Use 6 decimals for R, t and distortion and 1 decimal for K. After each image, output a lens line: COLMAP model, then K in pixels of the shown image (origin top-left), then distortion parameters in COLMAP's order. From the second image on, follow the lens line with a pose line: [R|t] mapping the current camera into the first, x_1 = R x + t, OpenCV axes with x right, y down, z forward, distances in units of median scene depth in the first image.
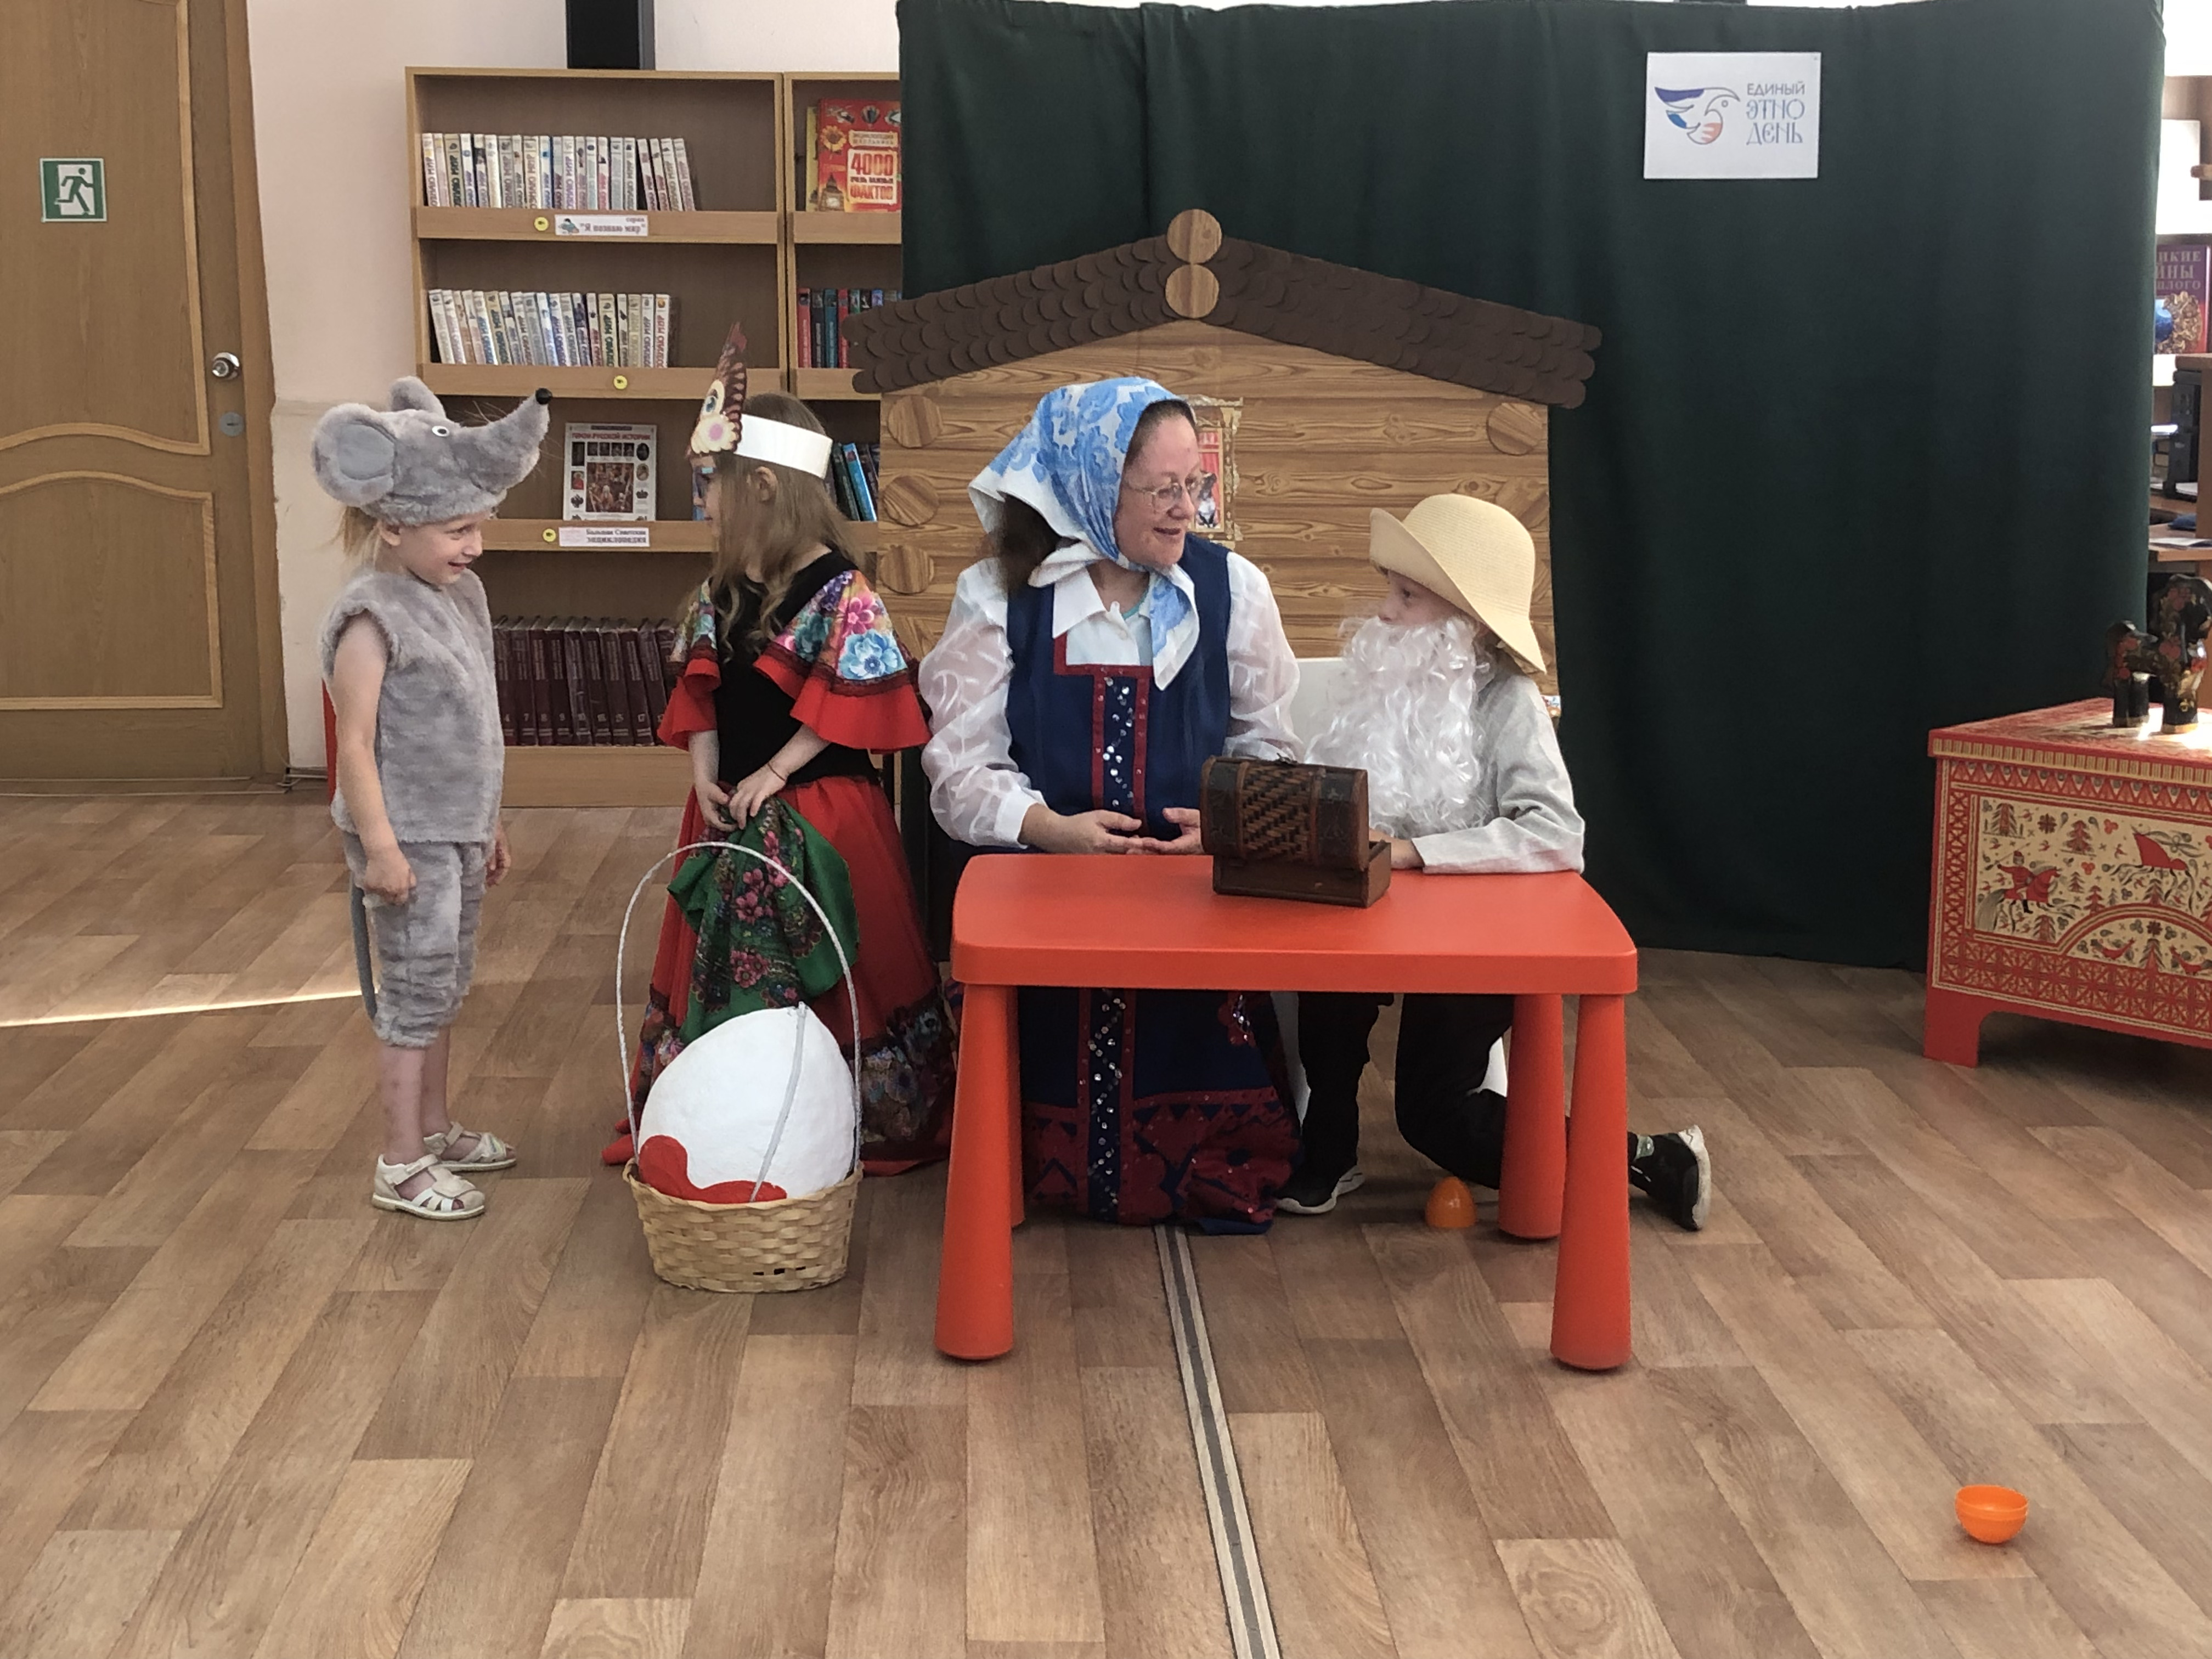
lens RADIAL K [[3044.8, 0, 1055.5], [0, 3044.8, 859.5], [0, 0, 1]] dist [0.174127, -0.659398]
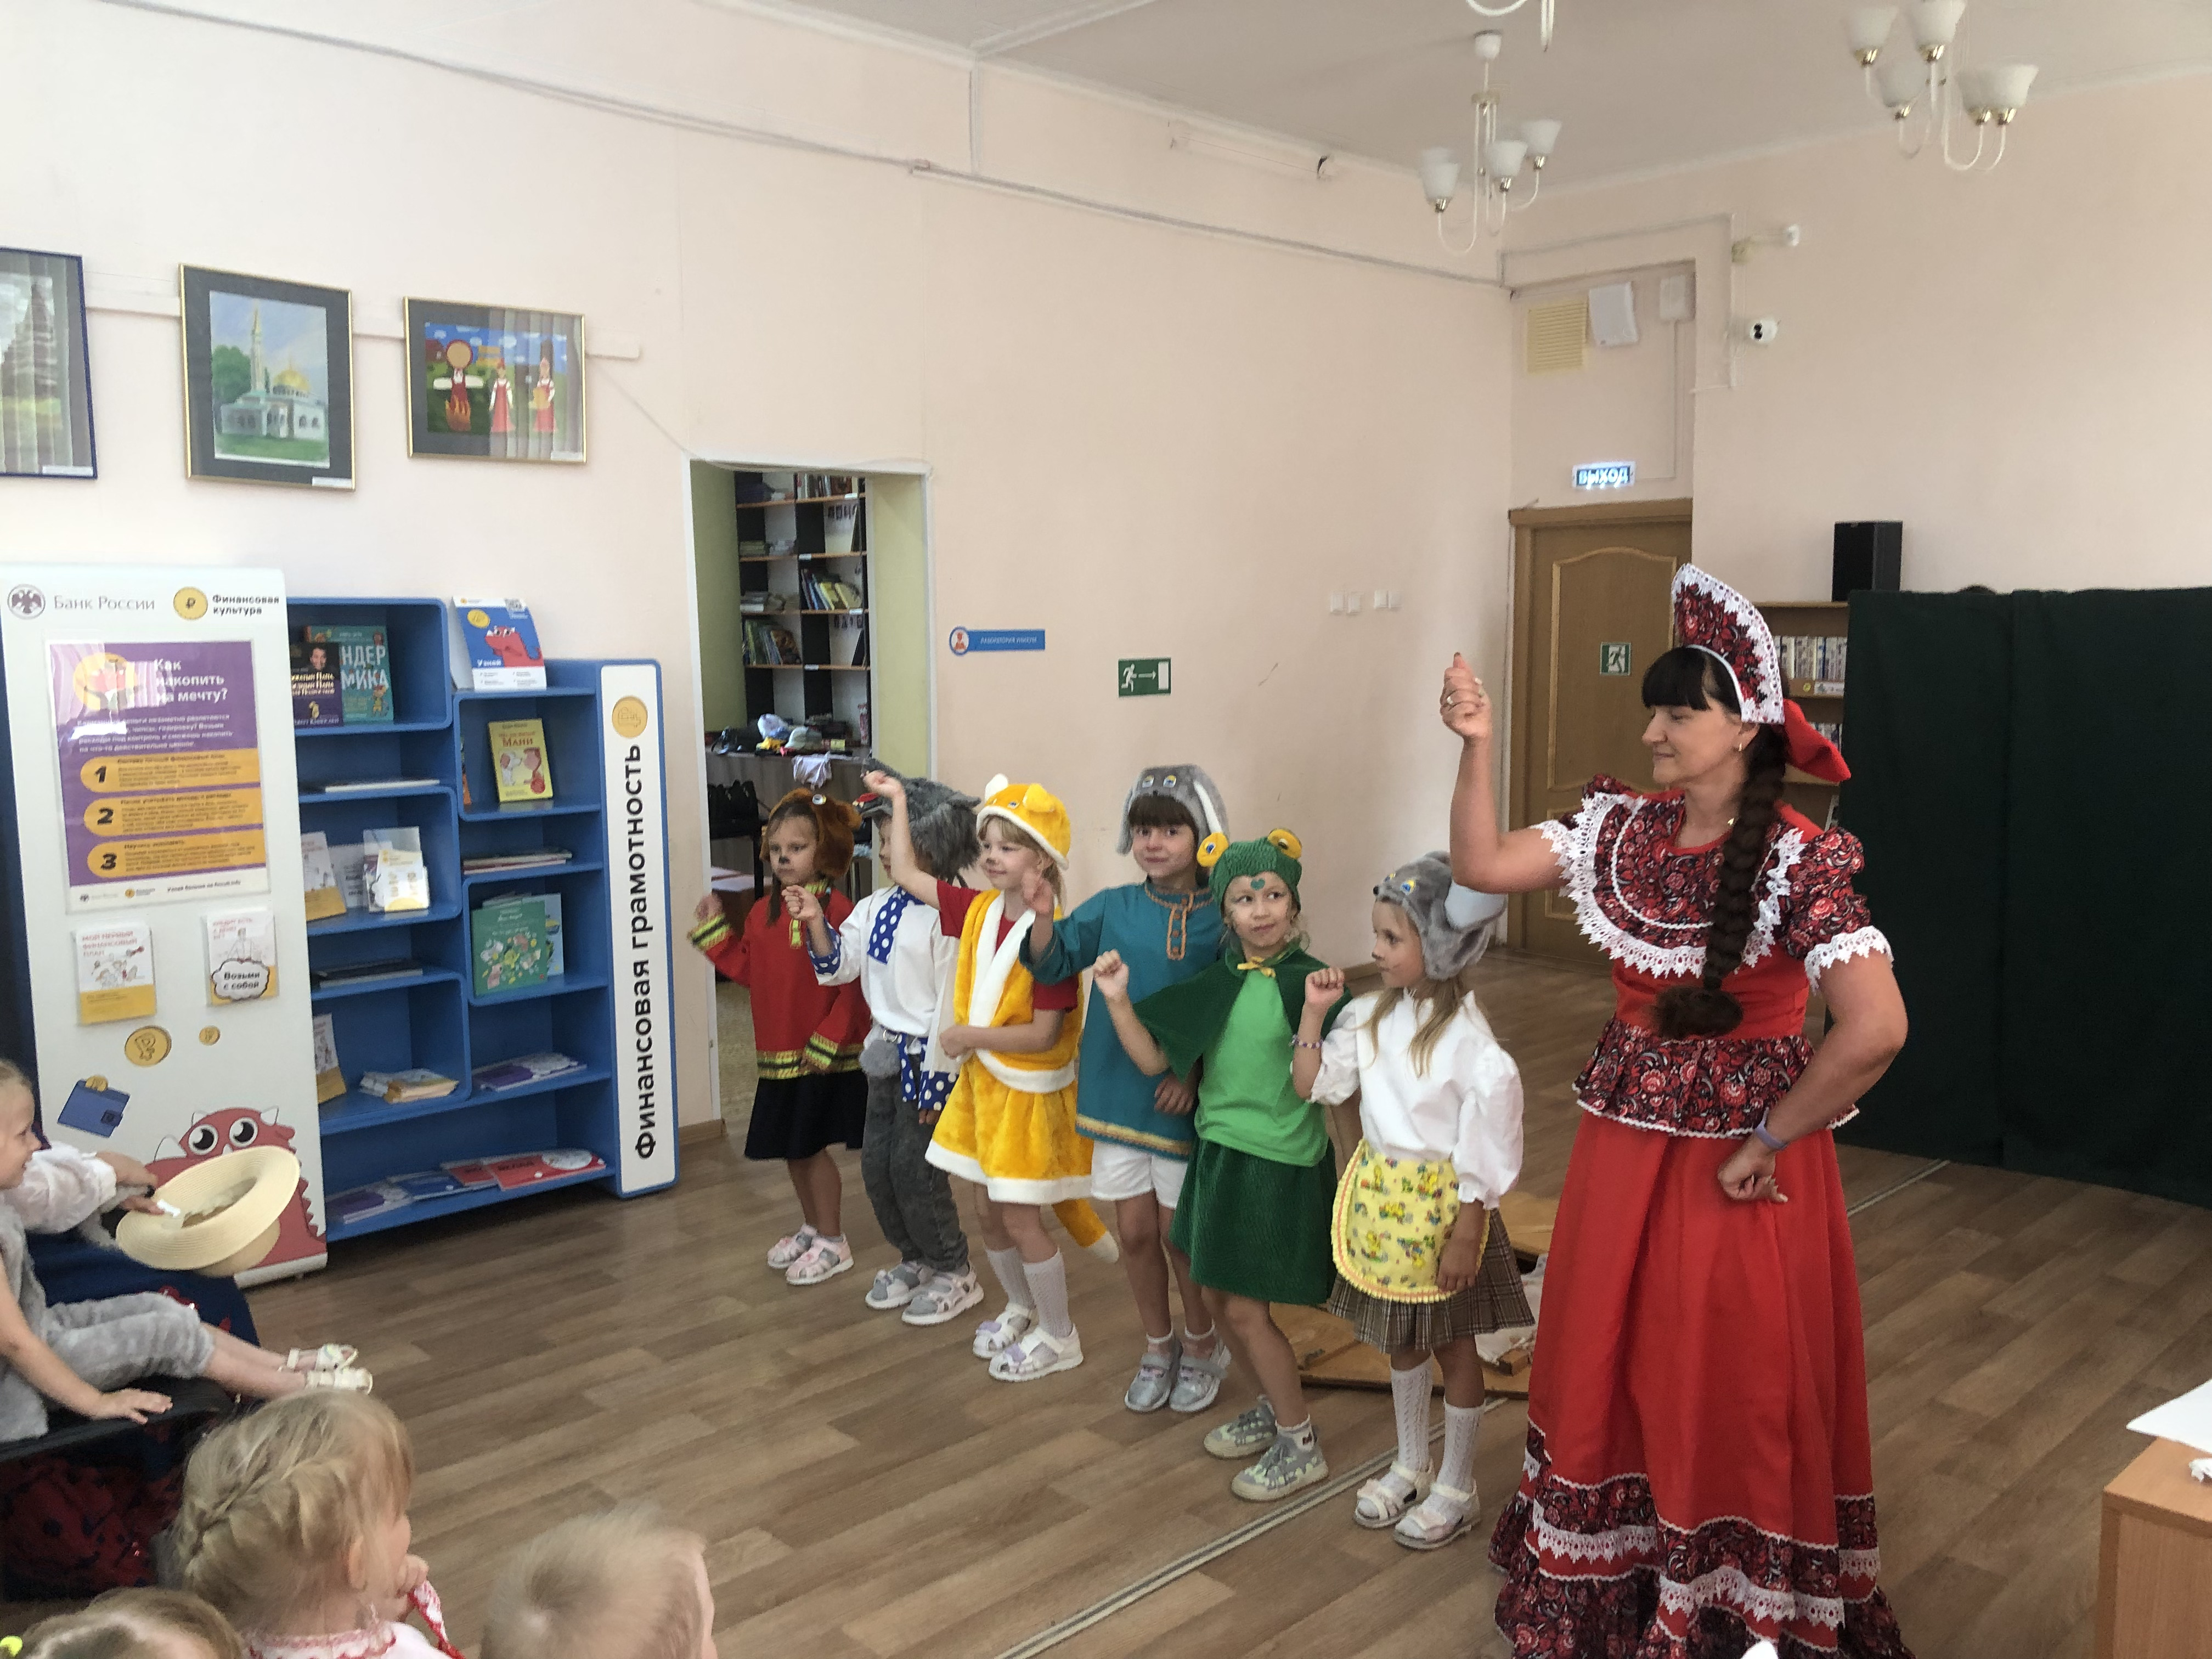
lens RADIAL K [[1801.7, 0, 1070.5], [0, 1801.7, 859.7], [0, 0, 1]] dist [0.013507, -0.033563]
pose [[0.658144, 0.092075, -0.747241, 0.490767], [-0.126006, 0.991966, 0.011249, -0.094836], [0.742273, 0.086753, 0.664458, -0.002104]]
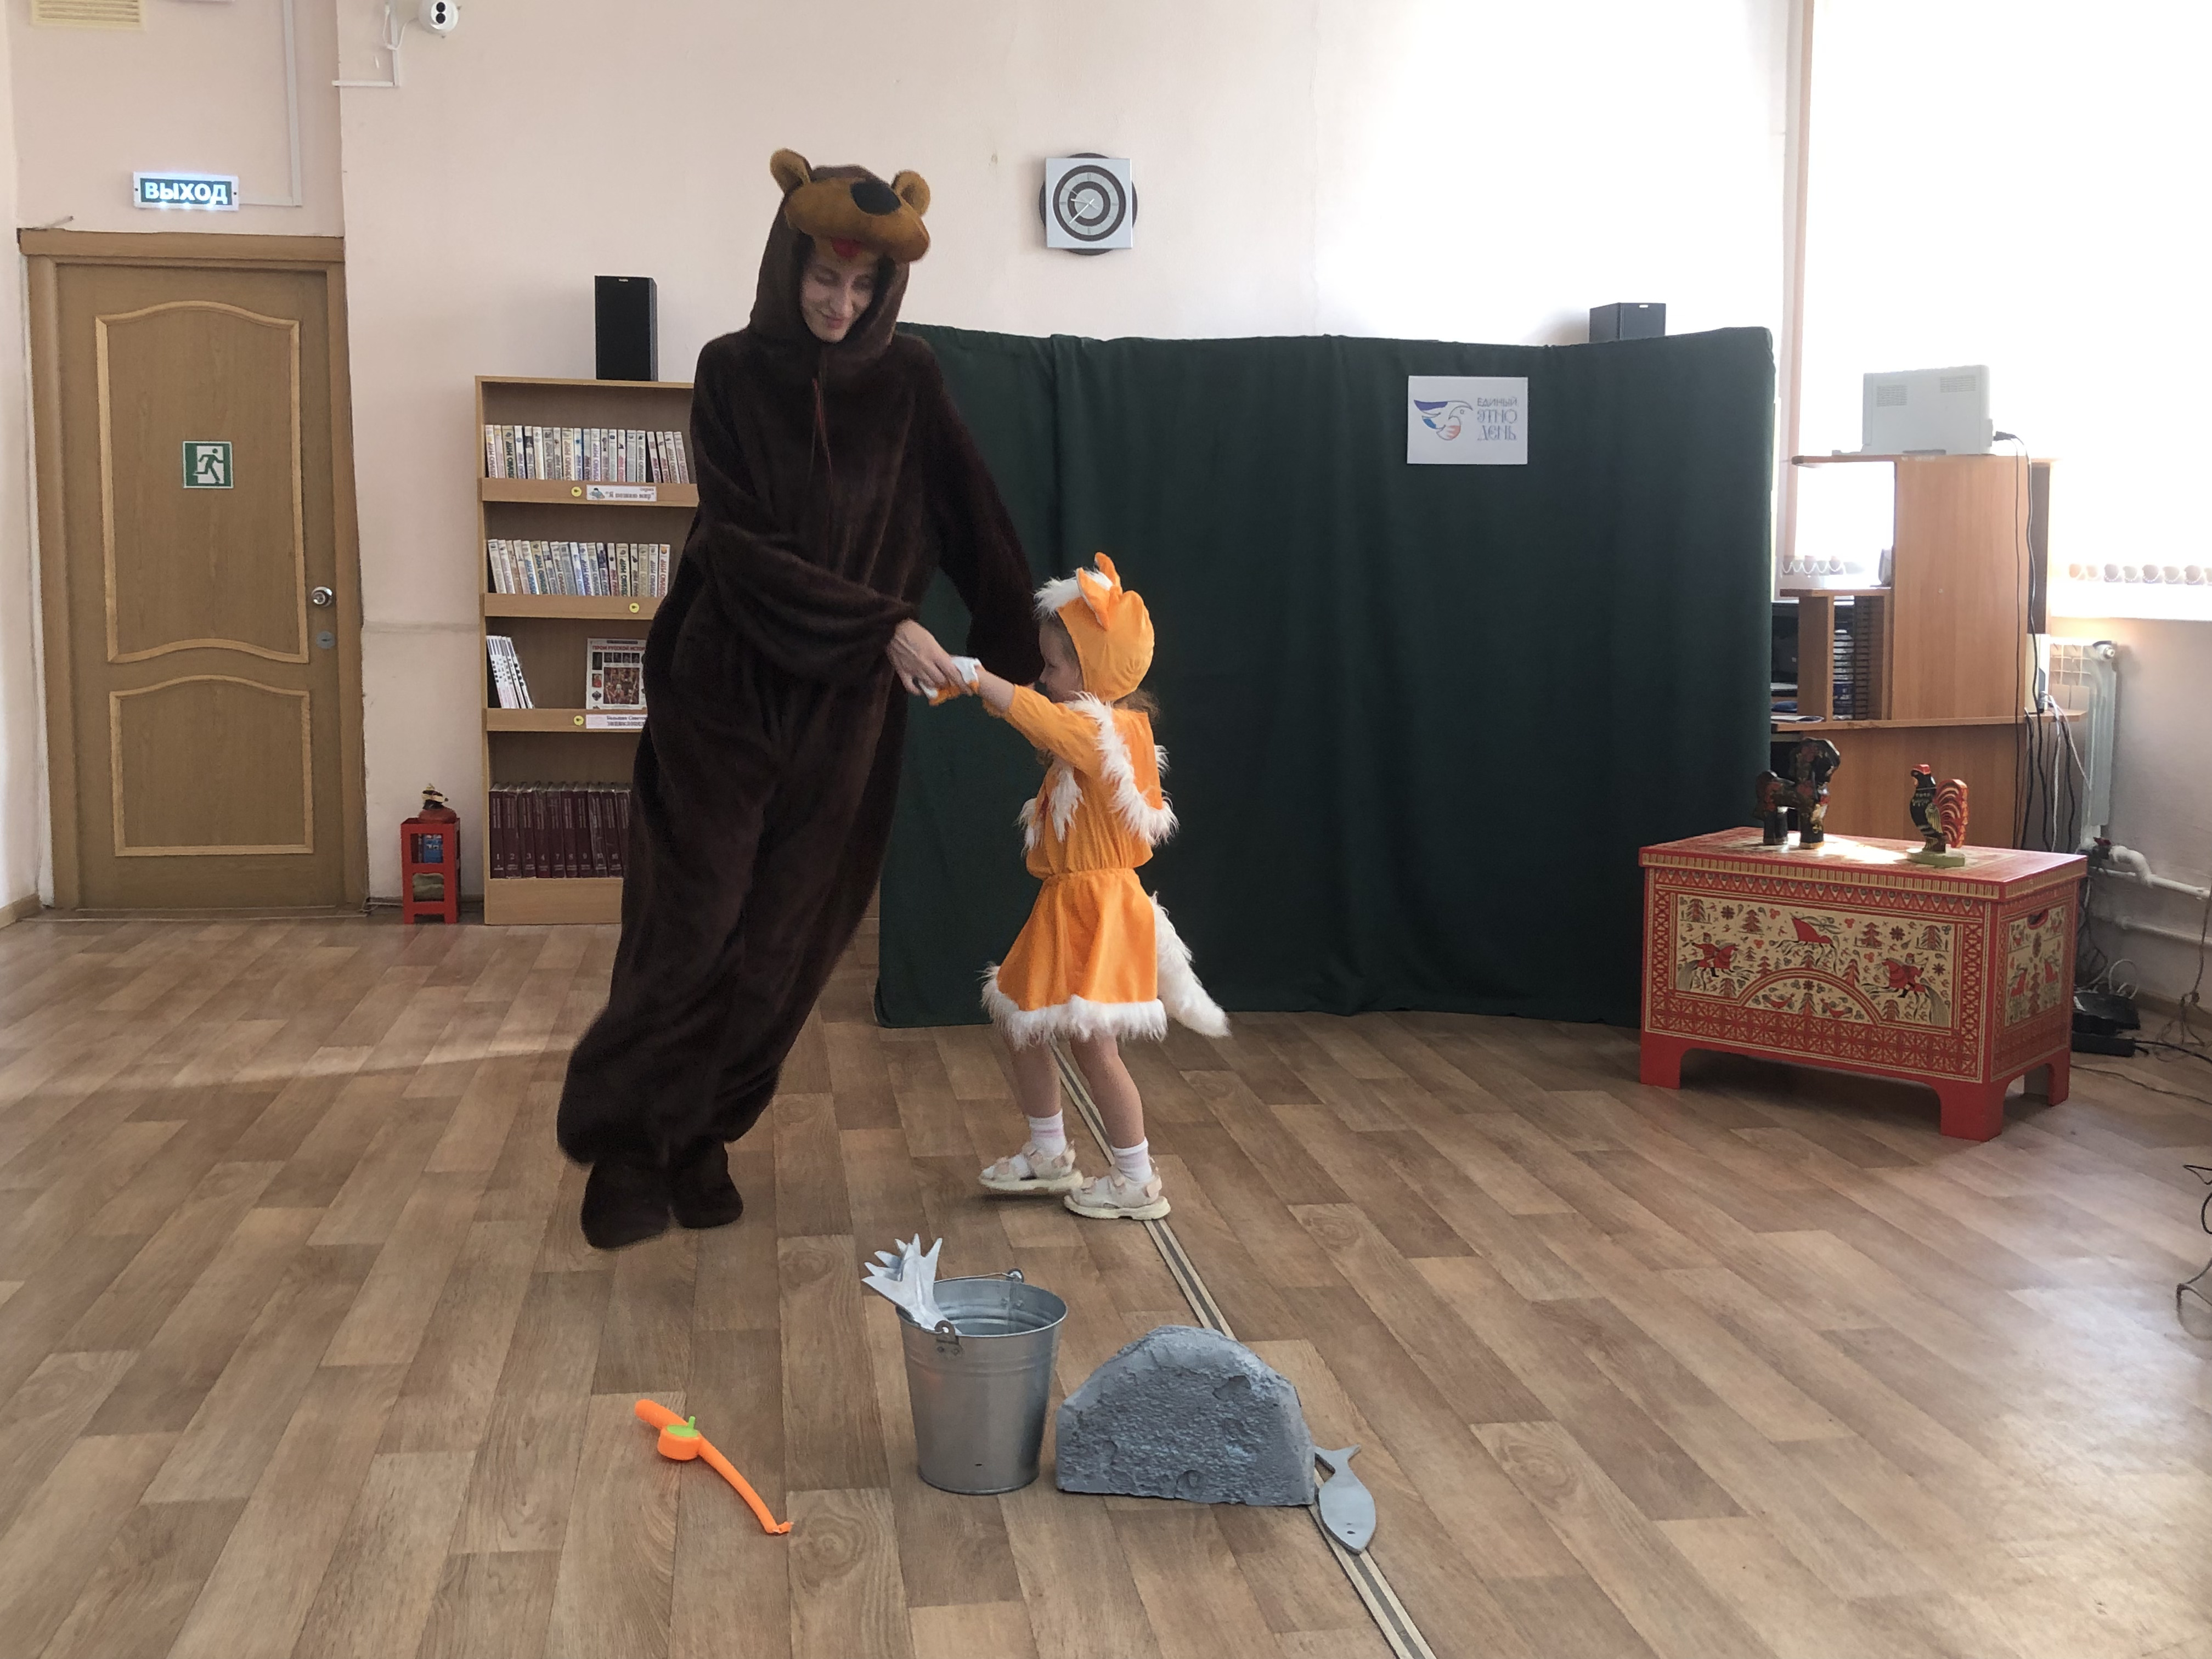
lens RADIAL K [[2233.7, 0, 1065.3], [0, 2233.7, 802.7], [0, 0, 1]] dist [0.107200, -0.350817]
pose [[0.993874, -0.003651, 0.110461, -0.090788], [0.012560, 0.996710, -0.080067, 0.016547], [-0.109805, 0.080964, 0.990650, 0.010687]]
